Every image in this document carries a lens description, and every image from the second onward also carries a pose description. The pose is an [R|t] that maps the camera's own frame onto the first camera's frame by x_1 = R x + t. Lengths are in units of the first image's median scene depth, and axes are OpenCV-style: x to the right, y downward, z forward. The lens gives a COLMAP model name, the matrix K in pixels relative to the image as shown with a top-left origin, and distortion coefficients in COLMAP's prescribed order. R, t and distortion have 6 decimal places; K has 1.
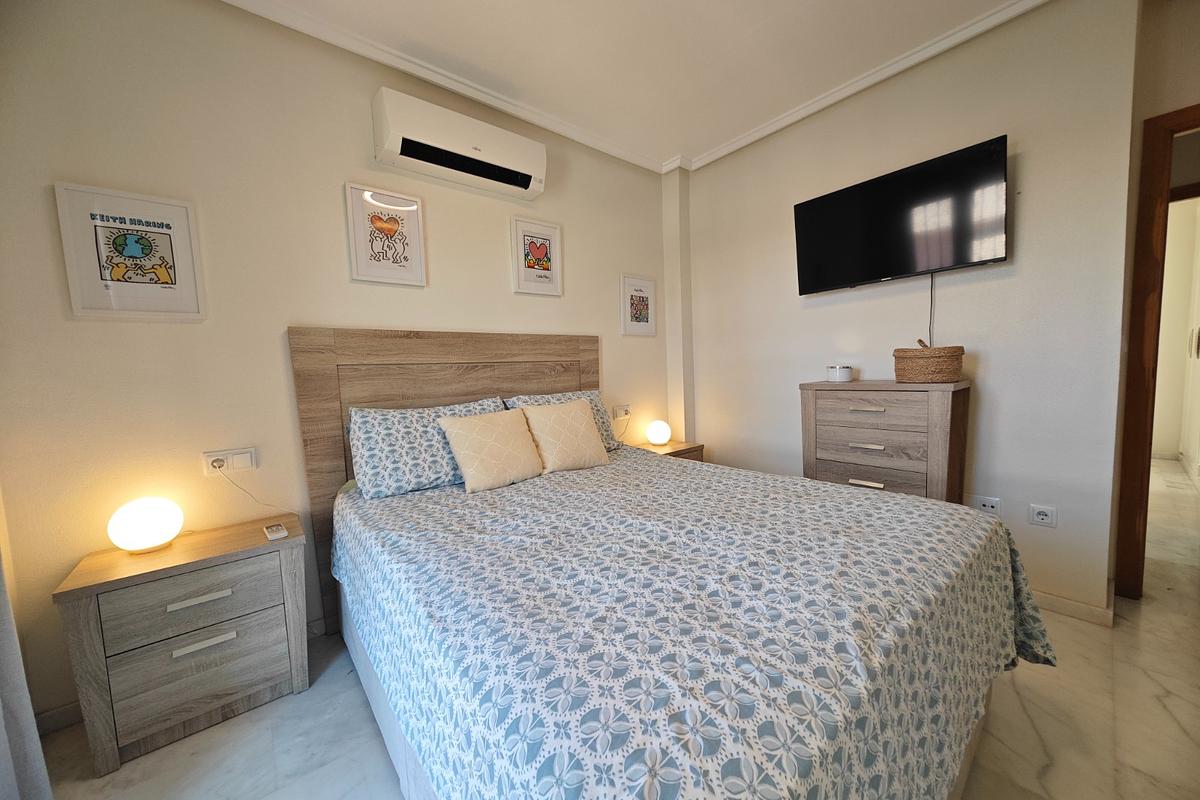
lens RADIAL K [[427.0, 0, 605.8], [0, 427.0, 405.2], [0, 0, 1]] dist [0.002205, -0.000313]
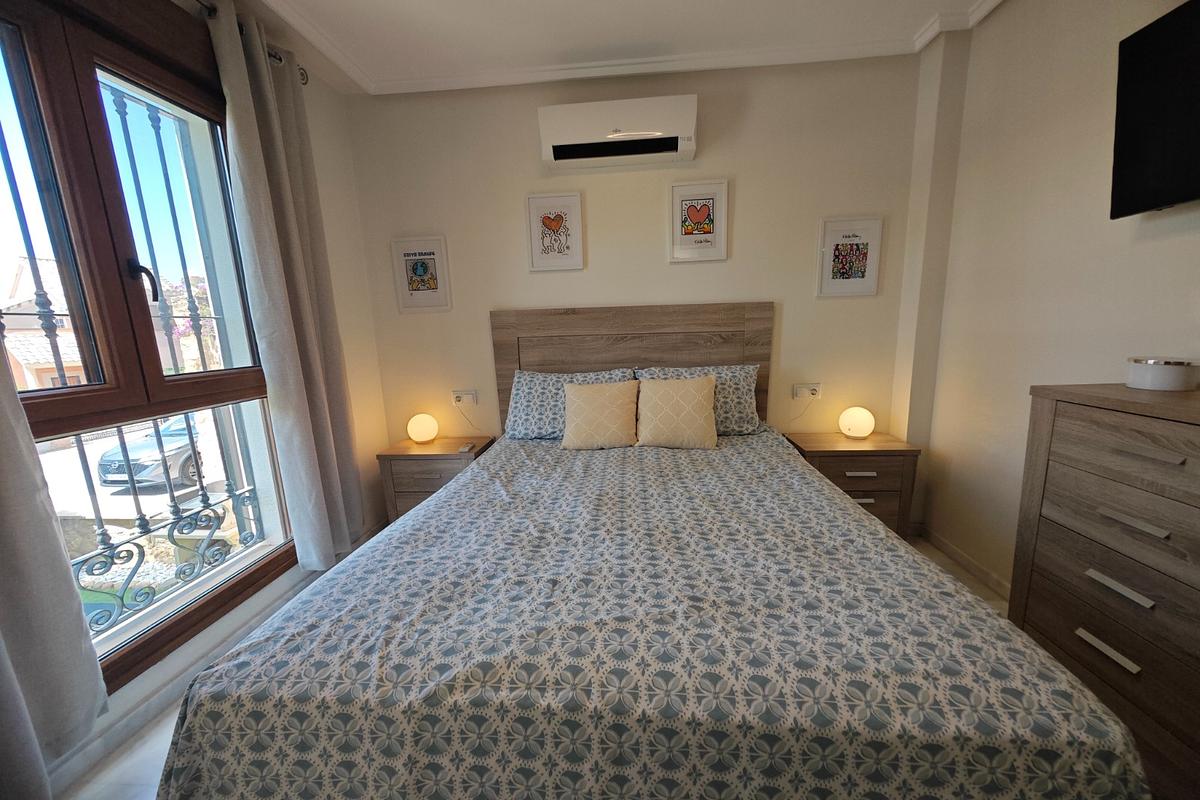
lens RADIAL K [[427.0, 0, 607.6], [0, 427.0, 405.7], [0, 0, 1]] dist [0.002205, -0.000313]
pose [[0.712766, 0.142731, -0.686726, 0.488139], [-0.052595, 0.987196, 0.150592, -0.088304], [0.699427, -0.071219, 0.711146, 0.186873]]
